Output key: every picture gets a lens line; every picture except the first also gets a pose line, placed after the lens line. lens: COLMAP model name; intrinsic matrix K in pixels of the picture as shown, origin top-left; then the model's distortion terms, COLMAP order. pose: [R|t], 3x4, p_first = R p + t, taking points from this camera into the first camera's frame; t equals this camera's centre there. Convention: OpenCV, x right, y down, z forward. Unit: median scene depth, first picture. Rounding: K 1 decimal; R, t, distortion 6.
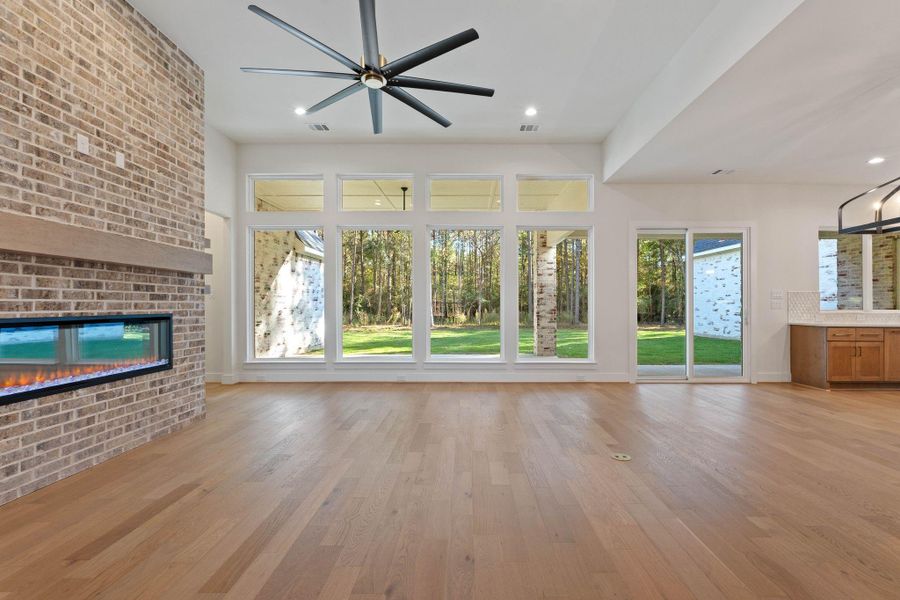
lens RADIAL K [[411.0, 0, 461.6], [0, 411.0, 305.6], [0, 0, 1]] dist [-0.001054, -0.000042]
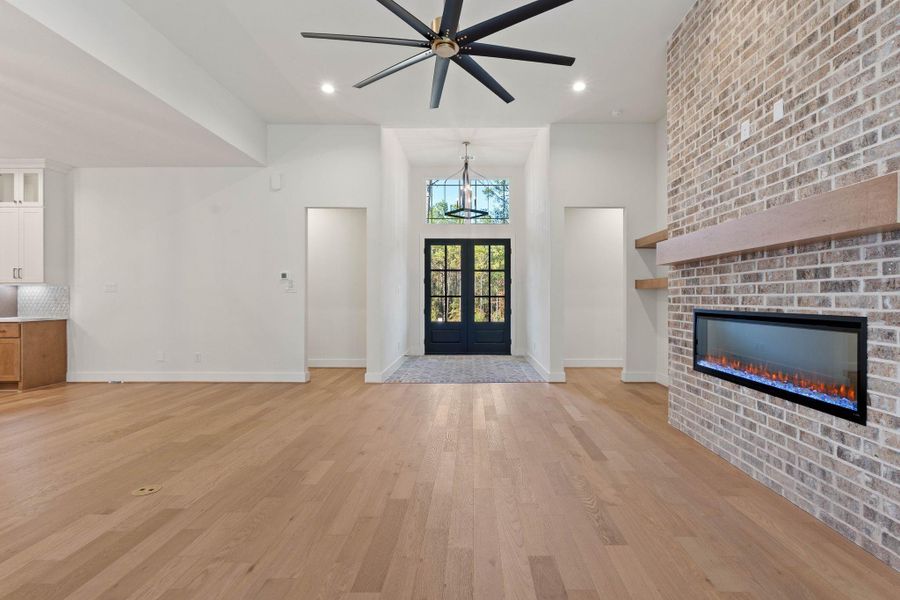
lens RADIAL K [[414.8, 0, 466.7], [0, 414.8, 301.0], [0, 0, 1]] dist [-0.000438, -0.000471]
pose [[-0.999998, 0.000186, -0.001837, -0.217356], [0.000171, 0.999967, 0.008087, -0.004980], [0.001839, 0.008087, -0.999966, 1.556046]]
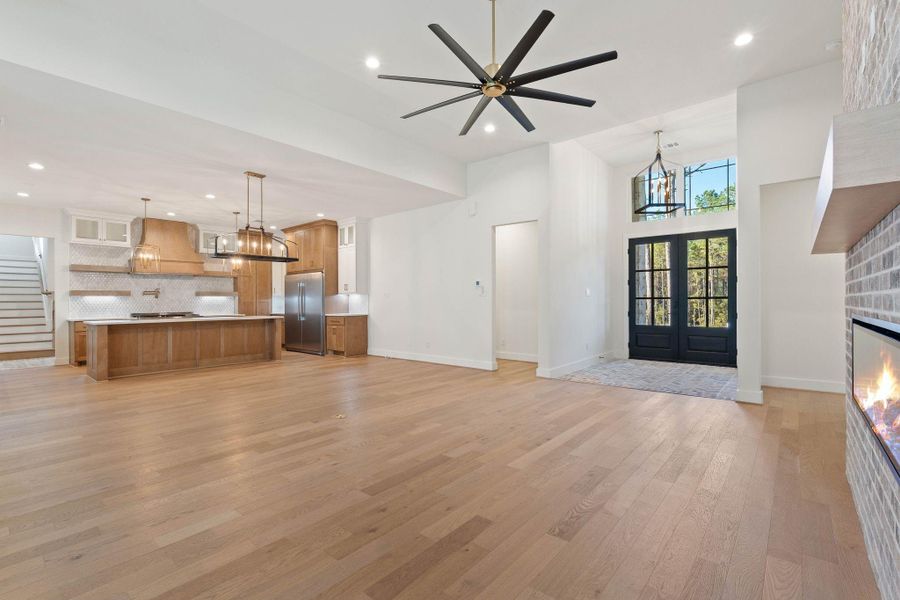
lens RADIAL K [[411.0, 0, 461.6], [0, 411.0, 305.6], [0, 0, 1]] dist [-0.001054, -0.000042]
pose [[-0.768838, -0.002362, 0.639440, -0.669841], [0.006970, 0.999903, 0.012073, -0.005857], [-0.639406, 0.013739, -0.768746, 1.528584]]
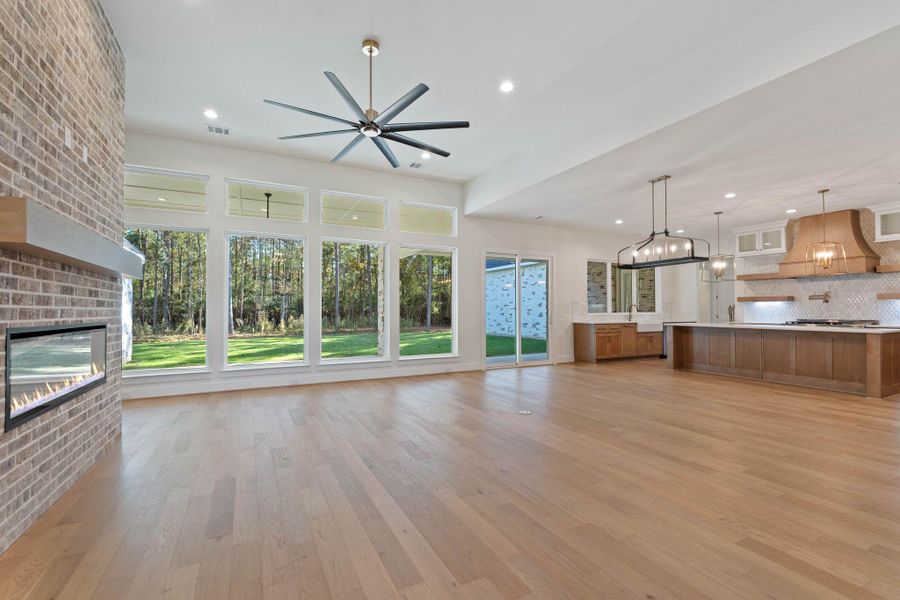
lens RADIAL K [[405.2, 0, 449.2], [0, 405.2, 302.3], [0, 0, 1]] dist [0.001287, 0.000301]
pose [[0.885910, 0.005762, 0.463821, -0.463679], [0.004400, 0.999773, -0.020824, -0.000924], [-0.463836, 0.020490, 0.885684, -0.155050]]
